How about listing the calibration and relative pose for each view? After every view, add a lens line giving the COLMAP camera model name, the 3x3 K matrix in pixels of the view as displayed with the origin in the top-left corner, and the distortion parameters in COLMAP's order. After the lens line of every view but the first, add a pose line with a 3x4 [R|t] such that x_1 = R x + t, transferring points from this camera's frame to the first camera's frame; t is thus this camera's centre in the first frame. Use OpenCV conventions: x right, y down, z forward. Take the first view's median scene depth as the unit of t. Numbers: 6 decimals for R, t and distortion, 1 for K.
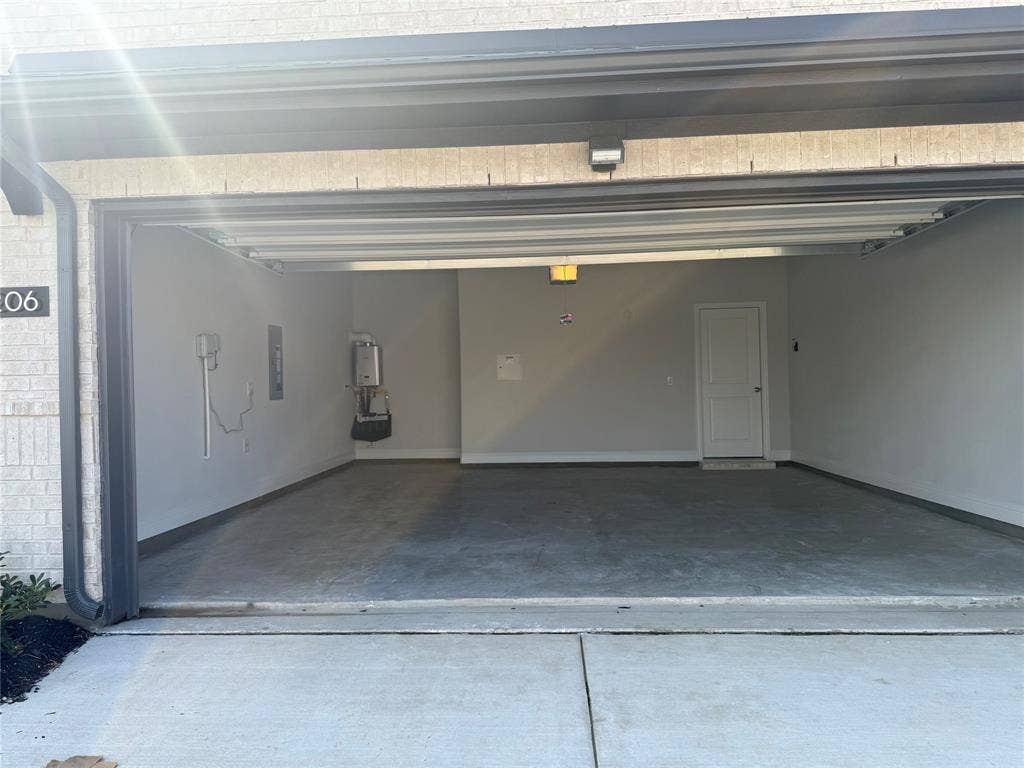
lens RADIAL K [[705.6, 0, 518.5], [0, 705.6, 388.3], [0, 0, 1]] dist [0.122476, -0.168948]
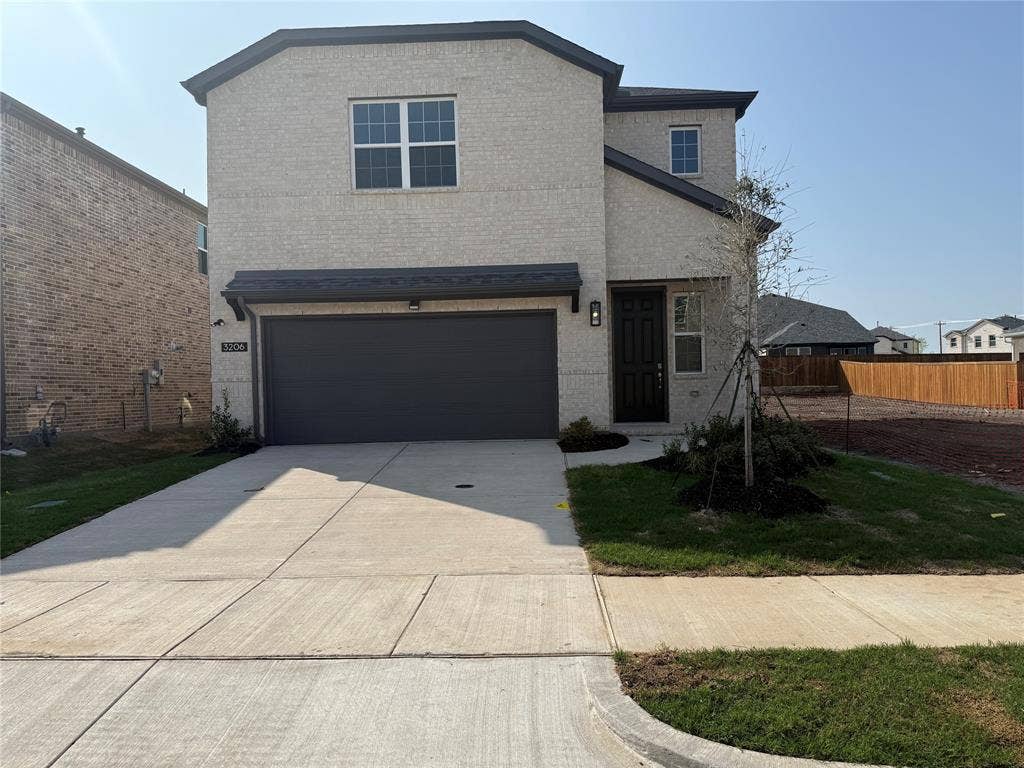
lens RADIAL K [[695.7, 0, 526.2], [0, 695.7, 378.3], [0, 0, 1]] dist [0.108416, -0.166054]
pose [[0.999323, -0.000729, 0.036780, 0.503492], [0.001217, 0.999912, -0.013238, 0.067252], [-0.036767, 0.013274, 0.999236, -2.273565]]
